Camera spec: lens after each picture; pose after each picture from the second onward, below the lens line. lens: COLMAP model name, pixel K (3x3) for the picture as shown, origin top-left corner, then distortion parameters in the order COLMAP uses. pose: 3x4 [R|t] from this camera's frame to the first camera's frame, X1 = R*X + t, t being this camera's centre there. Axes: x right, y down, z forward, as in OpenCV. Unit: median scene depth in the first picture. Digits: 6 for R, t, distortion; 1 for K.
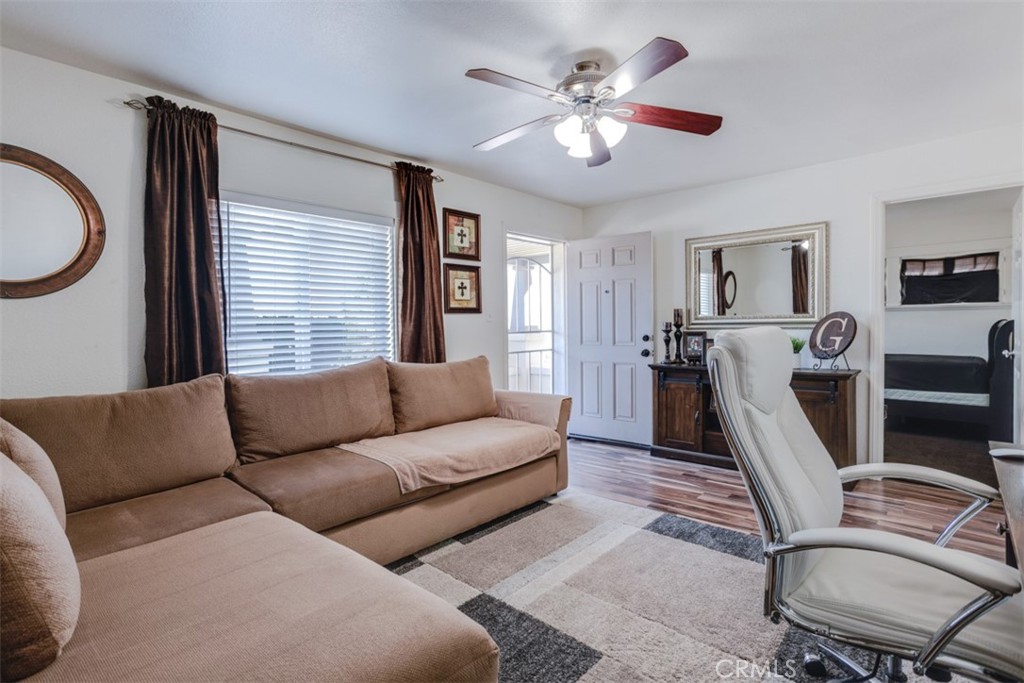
lens RADIAL K [[495.7, 0, 513.3], [0, 495.7, 334.5], [0, 0, 1]] dist [-0.004032, -0.000058]
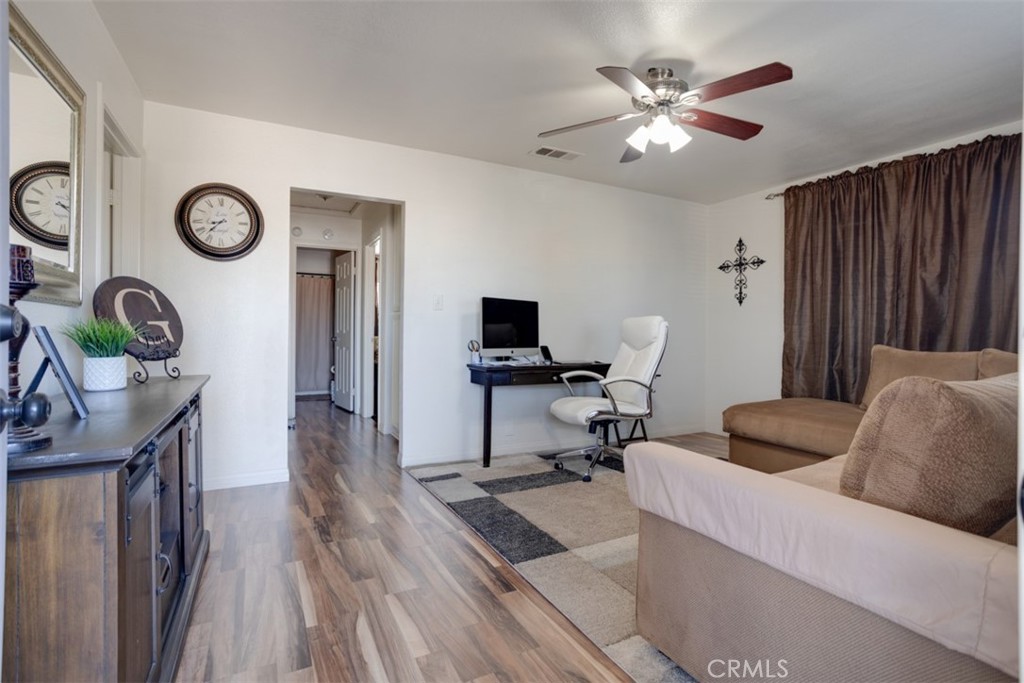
lens RADIAL K [[495.7, 0, 513.3], [0, 495.7, 334.5], [0, 0, 1]] dist [-0.004032, -0.000058]
pose [[-0.943472, 0.005248, 0.331411, 0.057674], [0.013243, 0.999673, 0.021873, 0.013301], [-0.331188, 0.025025, -0.943233, 1.371004]]
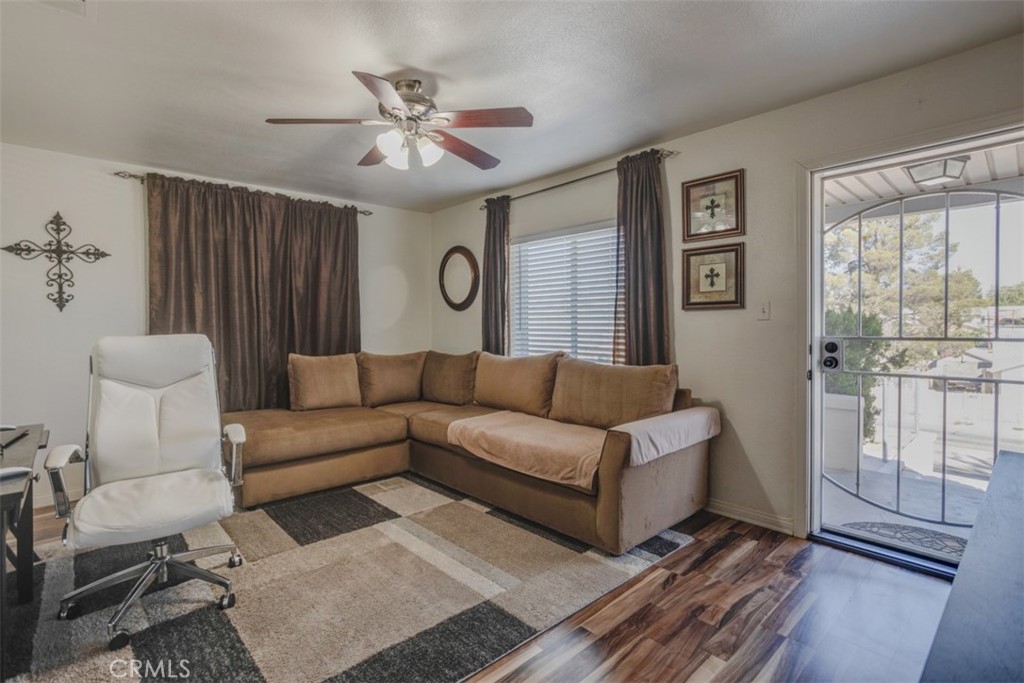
lens RADIAL K [[495.7, 0, 513.3], [0, 495.7, 334.5], [0, 0, 1]] dist [-0.004032, -0.000058]
pose [[-0.083209, 0.038105, -0.995803, 0.758811], [-0.015658, 0.999095, 0.039540, -0.032054], [0.996409, 0.018883, -0.082537, 0.835871]]
